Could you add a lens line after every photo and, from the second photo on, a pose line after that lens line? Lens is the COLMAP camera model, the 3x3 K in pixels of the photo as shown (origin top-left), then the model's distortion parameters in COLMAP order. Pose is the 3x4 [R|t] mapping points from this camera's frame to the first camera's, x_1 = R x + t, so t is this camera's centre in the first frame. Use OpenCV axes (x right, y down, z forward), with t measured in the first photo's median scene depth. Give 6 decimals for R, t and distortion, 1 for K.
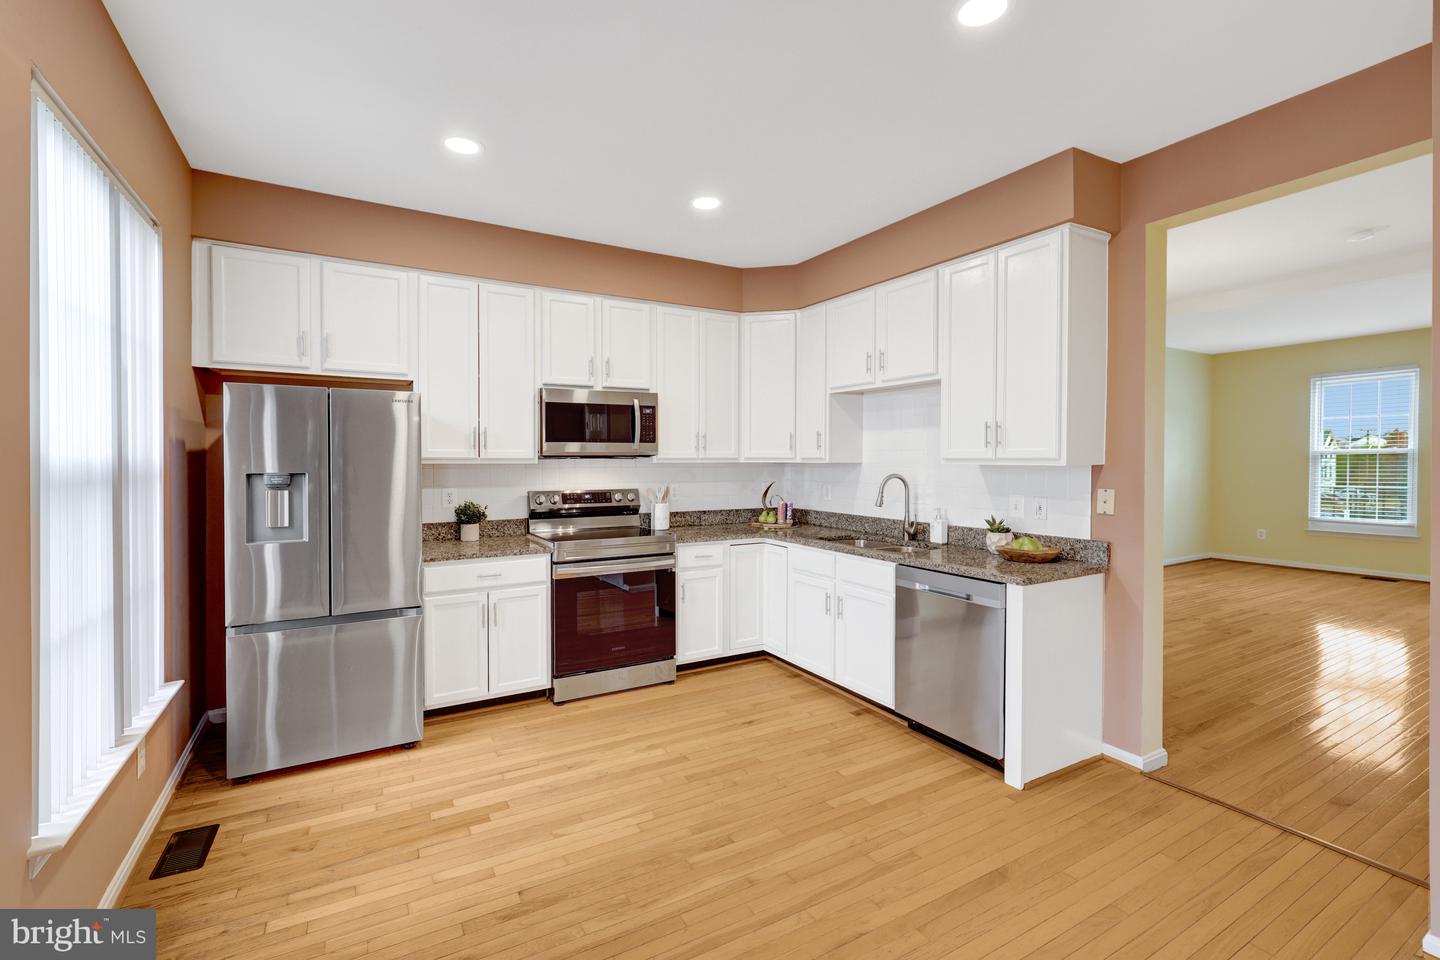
lens RADIAL K [[635.5, 0, 722.1], [0, 635.5, 457.5], [0, 0, 1]] dist [-0.002575, -0.000202]
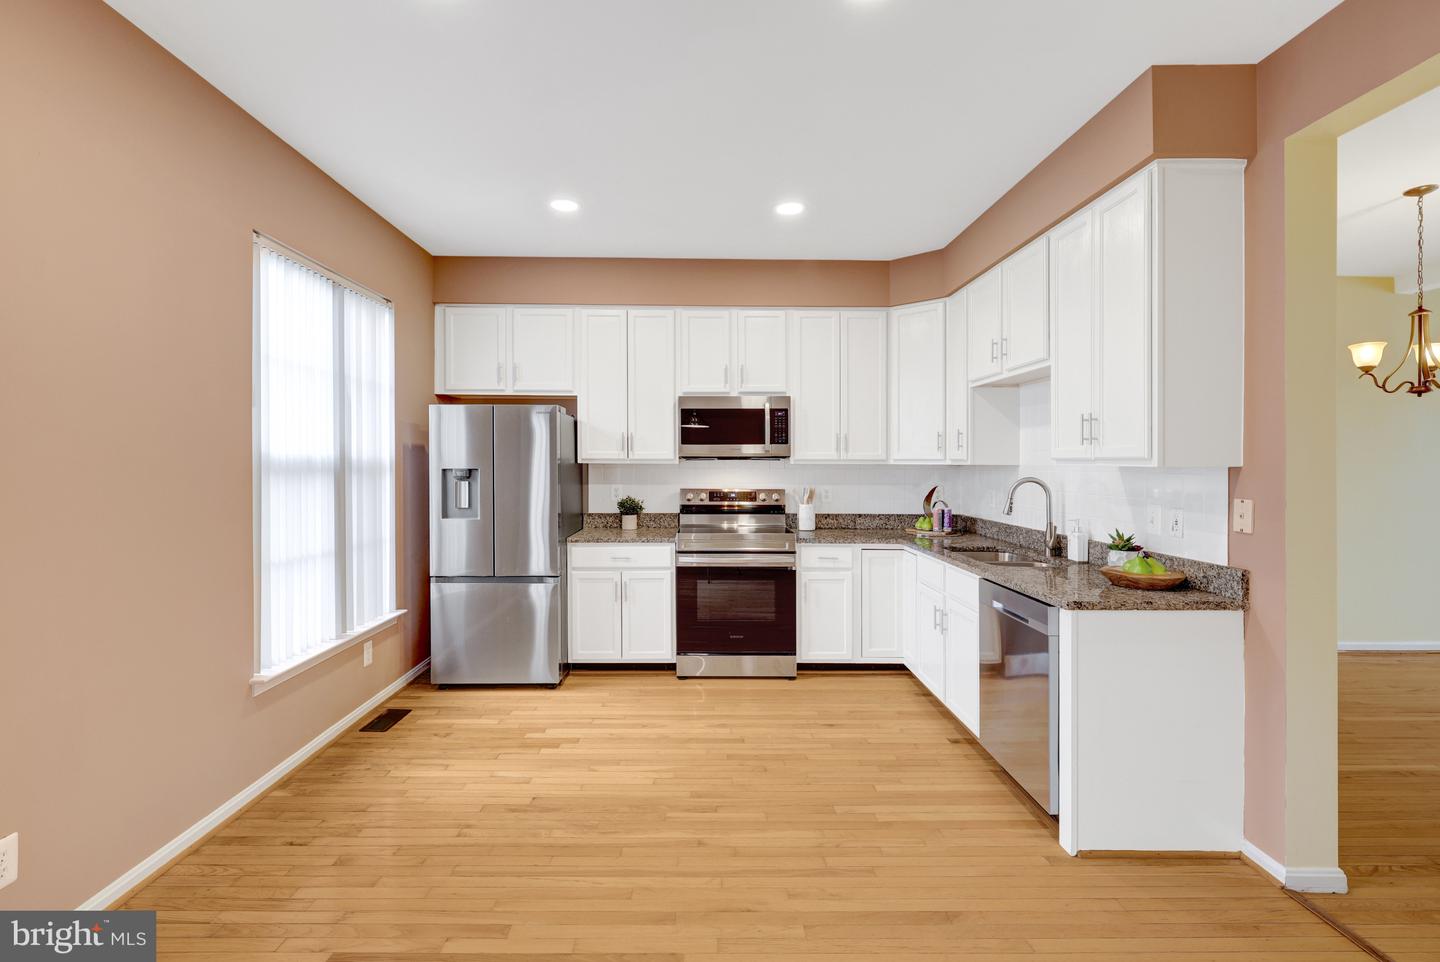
lens RADIAL K [[661.4, 0, 713.1], [0, 661.4, 457.8], [0, 0, 1]] dist [0.001674, 0.000743]
pose [[0.873136, -0.000459, -0.487477, 0.381615], [-0.002547, 0.999982, -0.005503, 0.005834], [0.487471, 0.006046, 0.873118, 0.006839]]
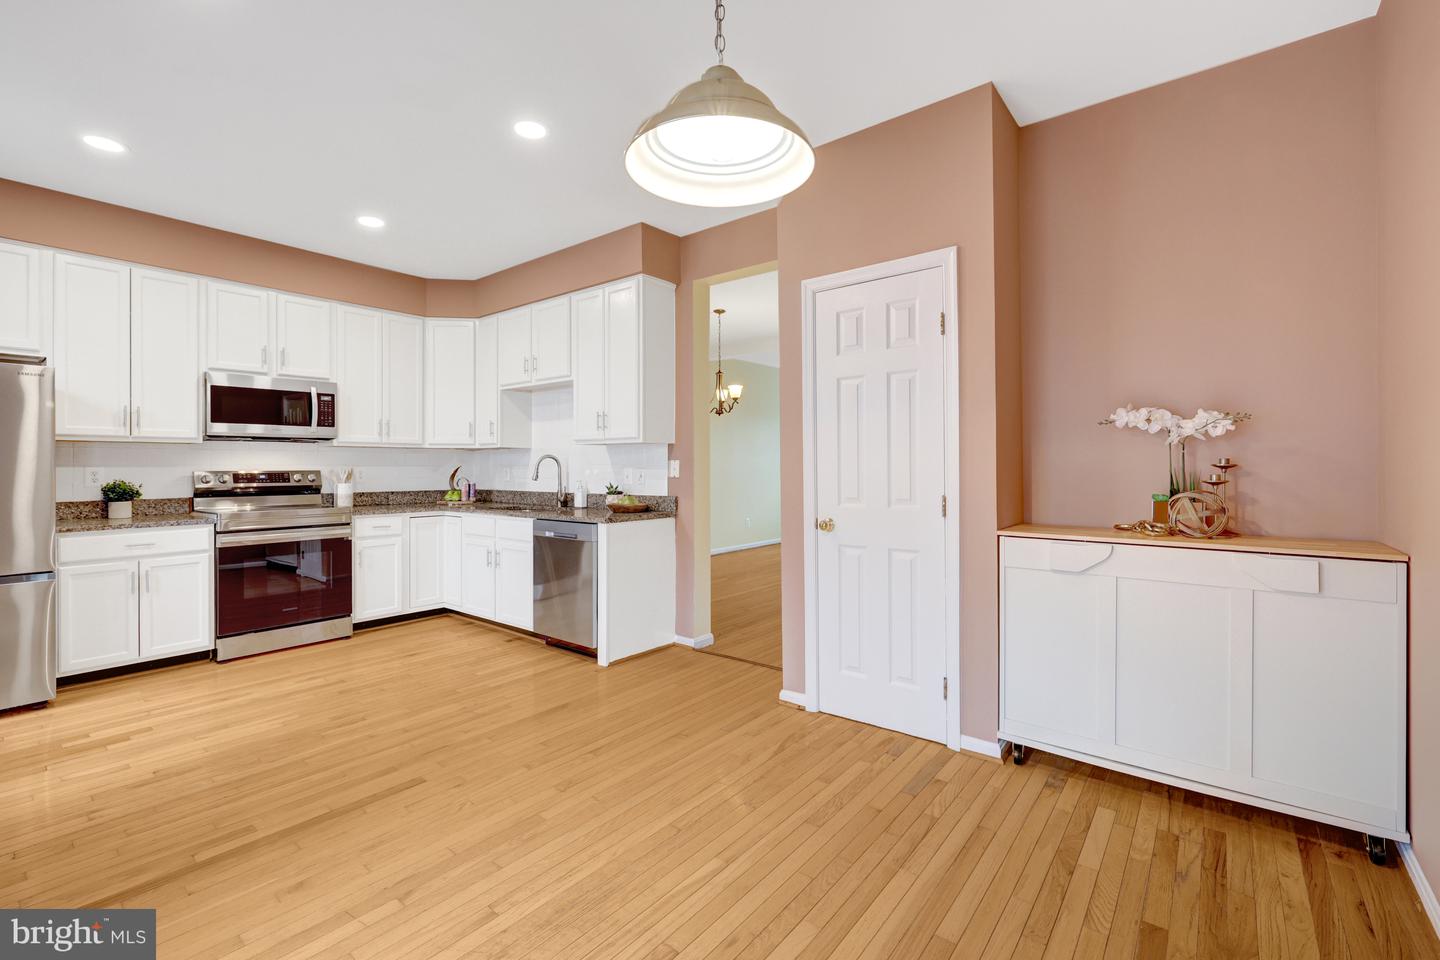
lens RADIAL K [[617.3, 0, 713.6], [0, 617.3, 462.8], [0, 0, 1]] dist [0.001567, 0.000042]
pose [[0.933935, -0.000137, 0.357444, 0.157983], [0.001558, 0.999992, -0.003689, 0.054021], [-0.357441, 0.004003, 0.933927, -0.306810]]
